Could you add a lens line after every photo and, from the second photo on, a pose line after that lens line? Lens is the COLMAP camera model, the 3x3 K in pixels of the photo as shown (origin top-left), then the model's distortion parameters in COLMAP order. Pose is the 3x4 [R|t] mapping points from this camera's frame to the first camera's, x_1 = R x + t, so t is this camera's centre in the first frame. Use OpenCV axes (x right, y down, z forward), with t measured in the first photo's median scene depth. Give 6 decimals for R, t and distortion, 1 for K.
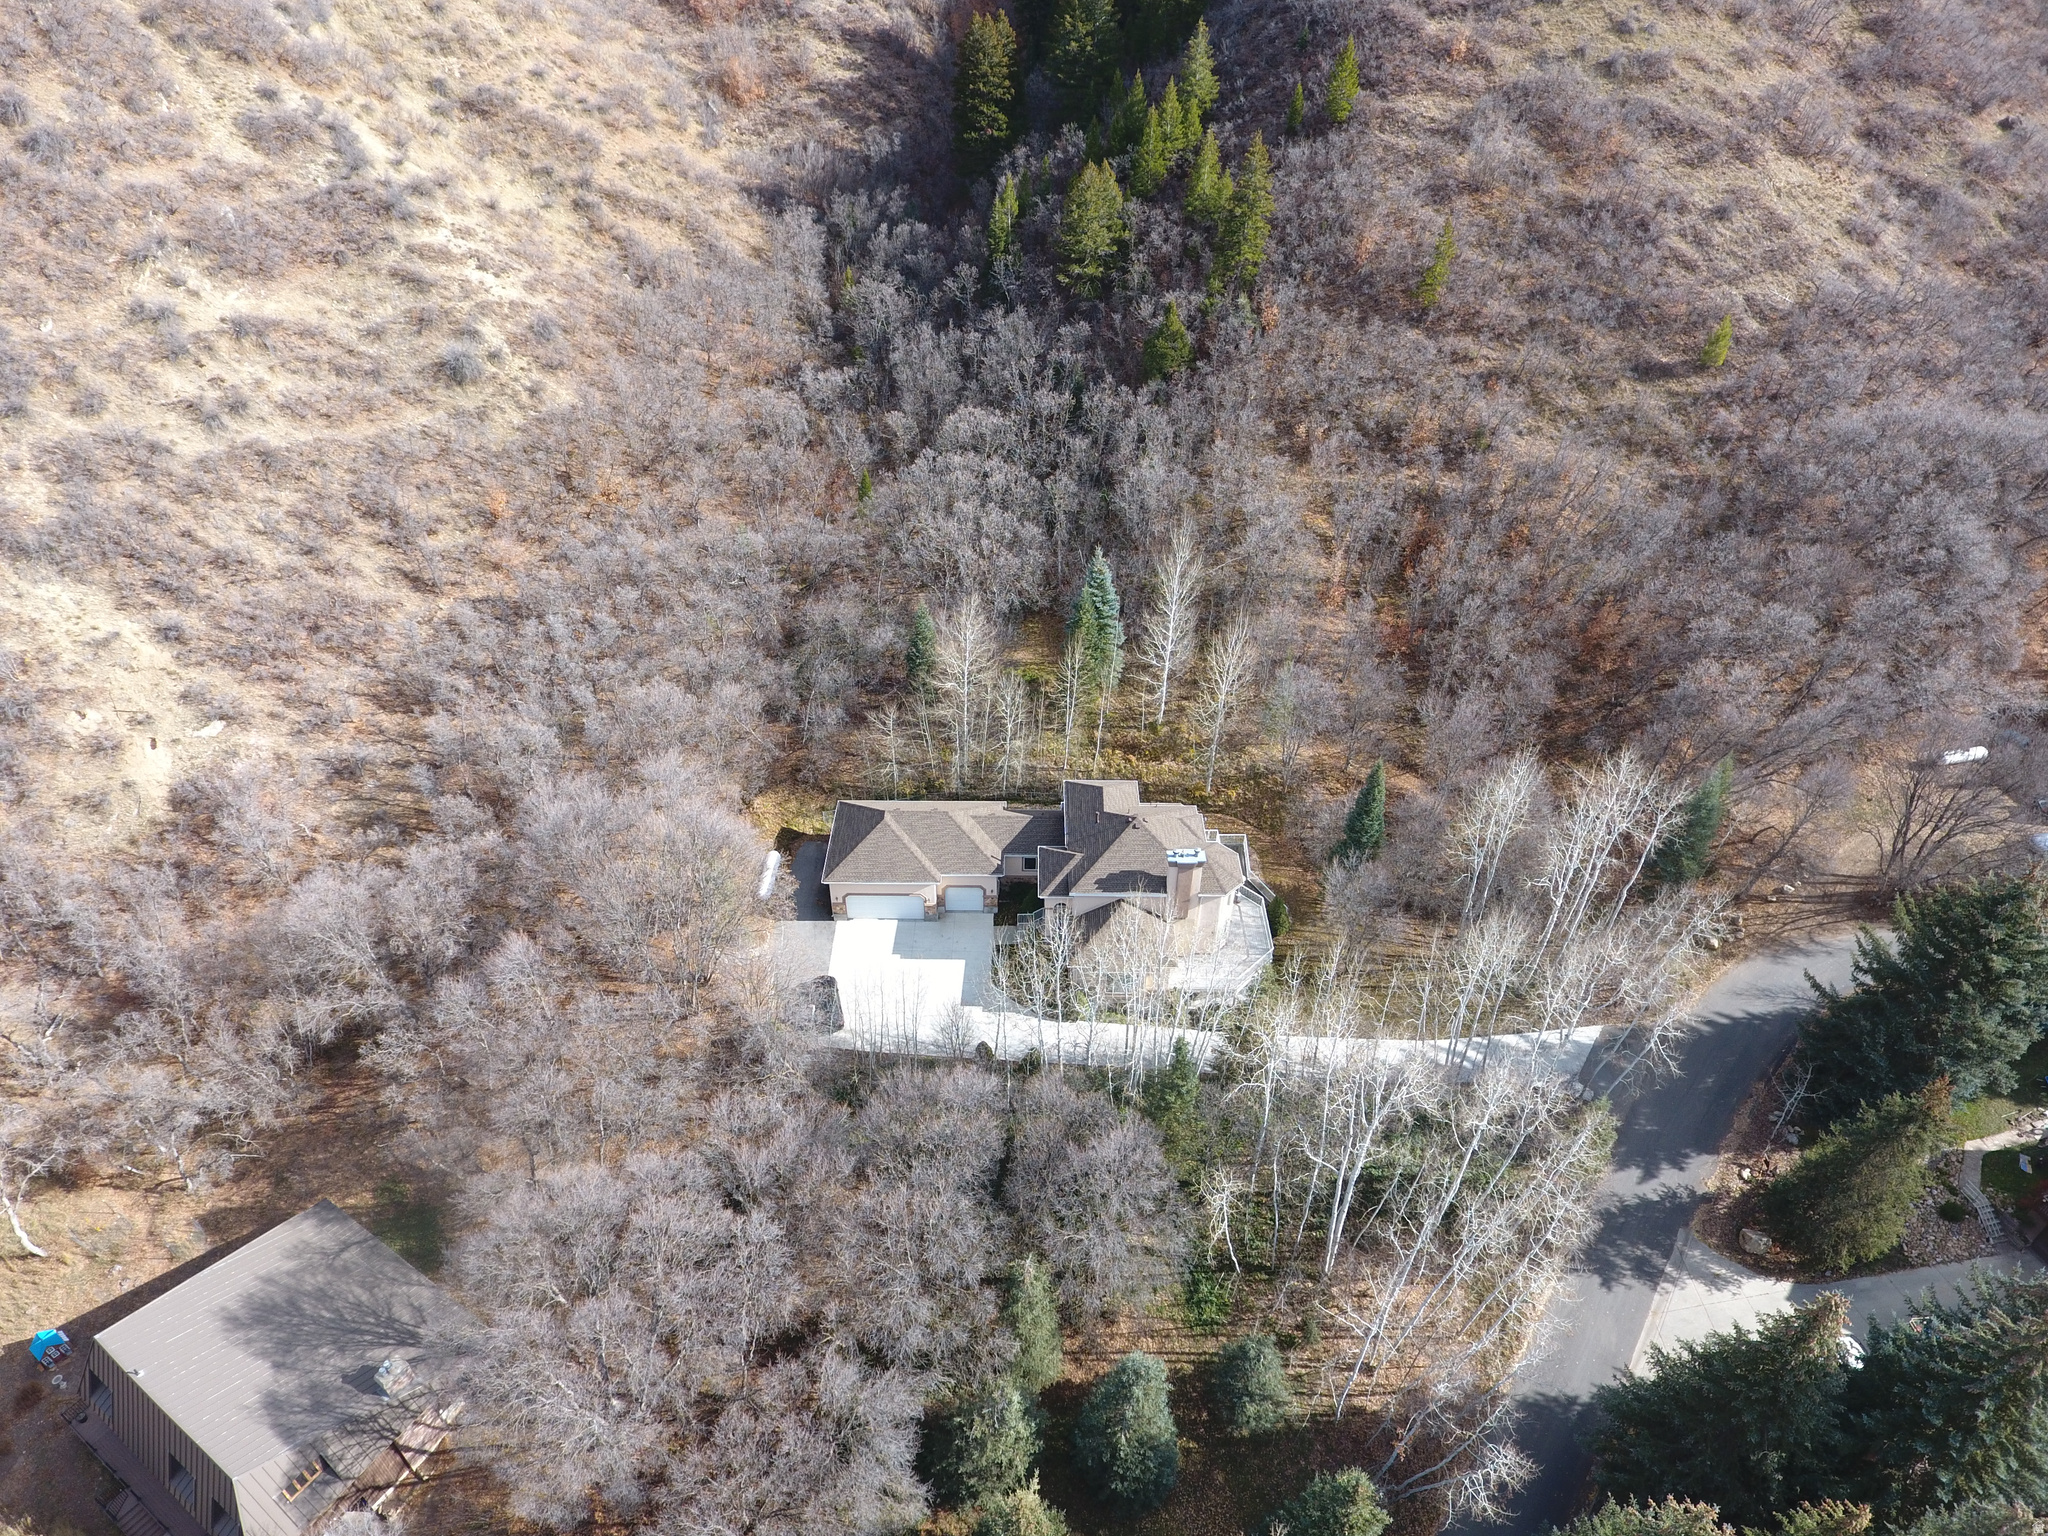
lens RADIAL K [[1195.6, 0, 1024.0], [0, 1195.6, 768.0], [0, 0, 1]] dist [-0.000126, -0.001603]
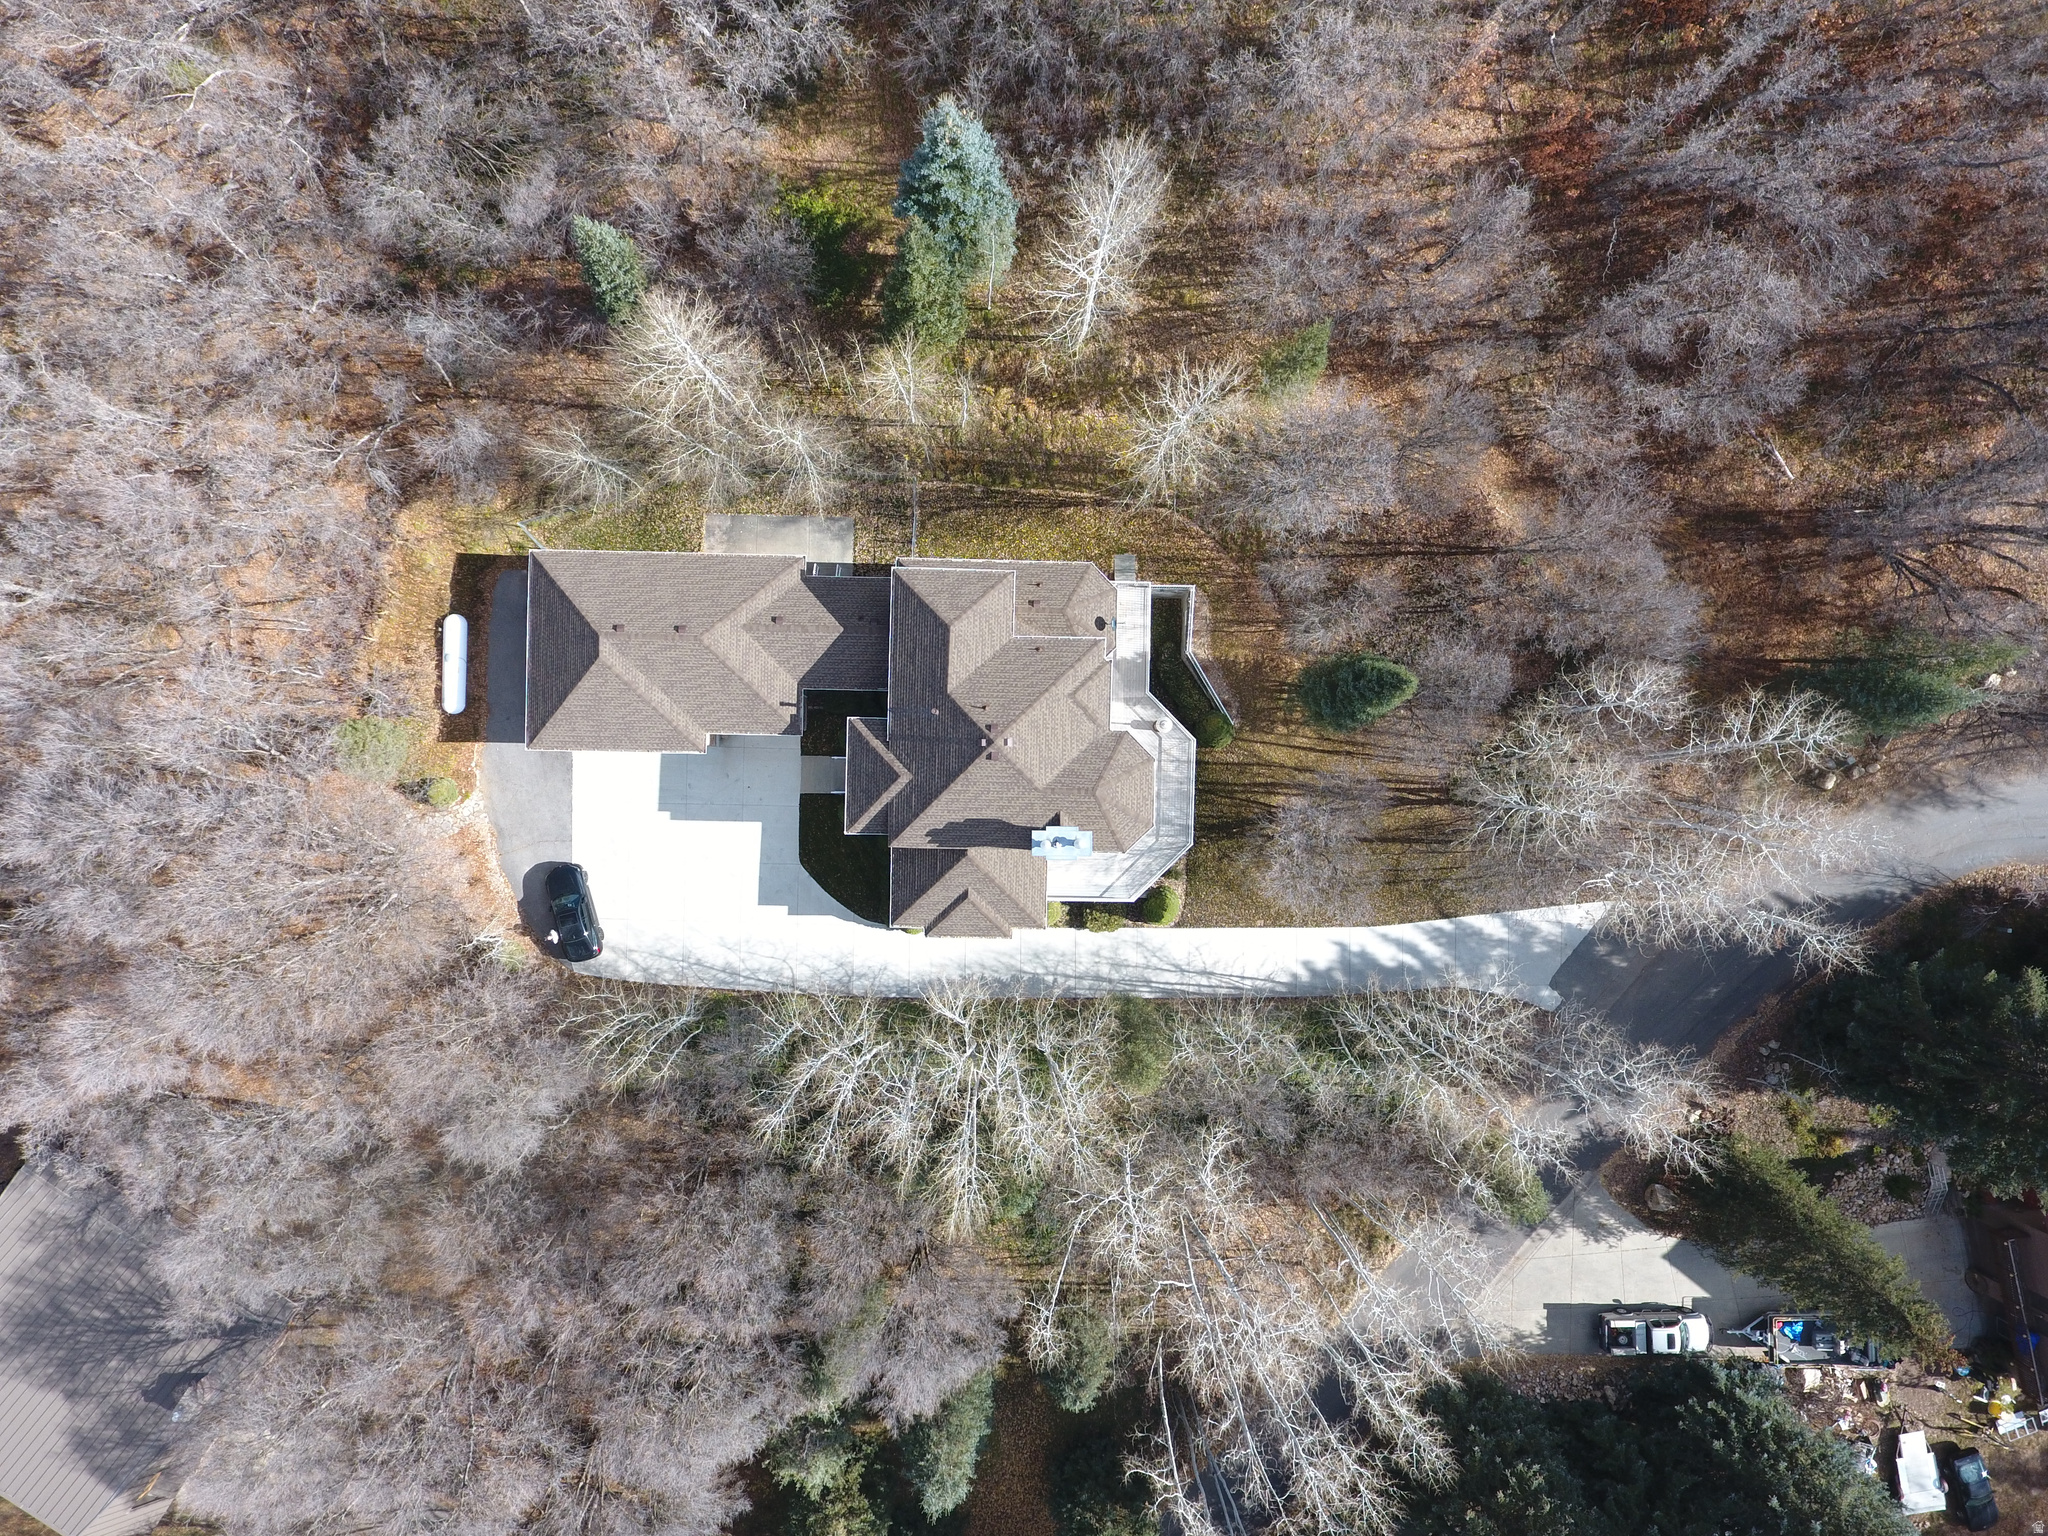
lens RADIAL K [[1195.6, 0, 1024.0], [0, 1195.6, 768.0], [0, 0, 1]] dist [-0.000126, -0.001603]
pose [[0.999895, 0.014323, 0.001995, 0.110367], [-0.010227, 0.602840, 0.797796, -0.450324], [0.010225, -0.797733, 0.602924, 0.626383]]
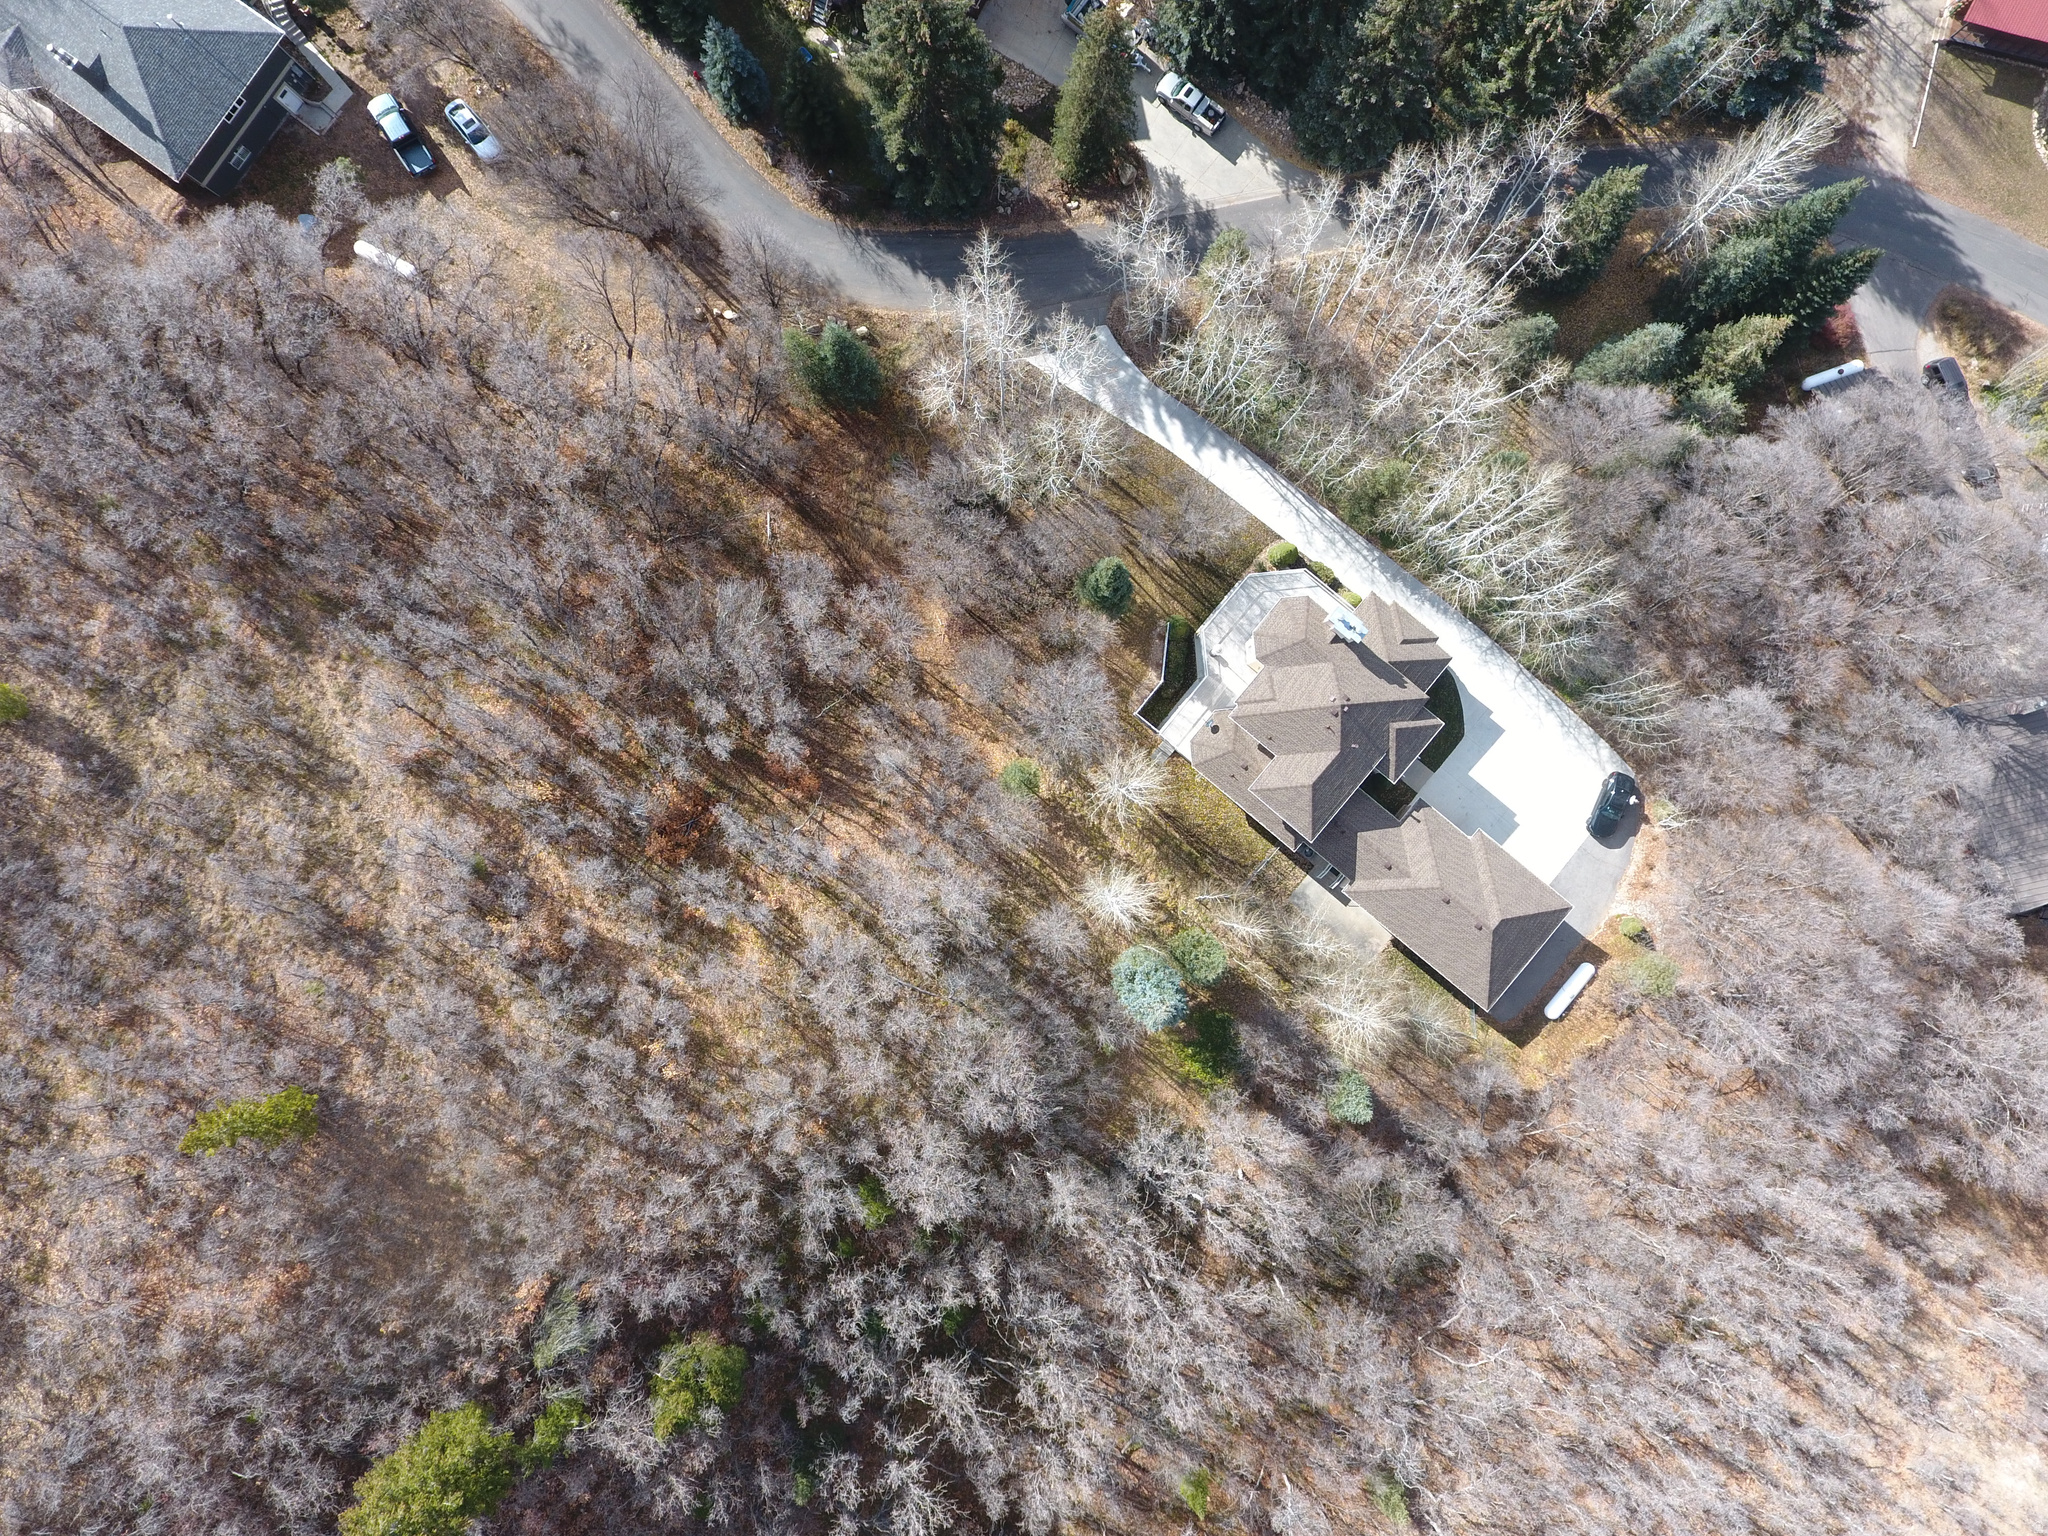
lens RADIAL K [[1195.6, 0, 1024.0], [0, 1195.6, 768.0], [0, 0, 1]] dist [-0.000126, -0.001603]
pose [[-0.772778, -0.634669, 0.003029, 0.256115], [0.381416, -0.460590, 0.801485, -0.839876], [-0.507283, 0.620525, 0.598007, 0.605731]]
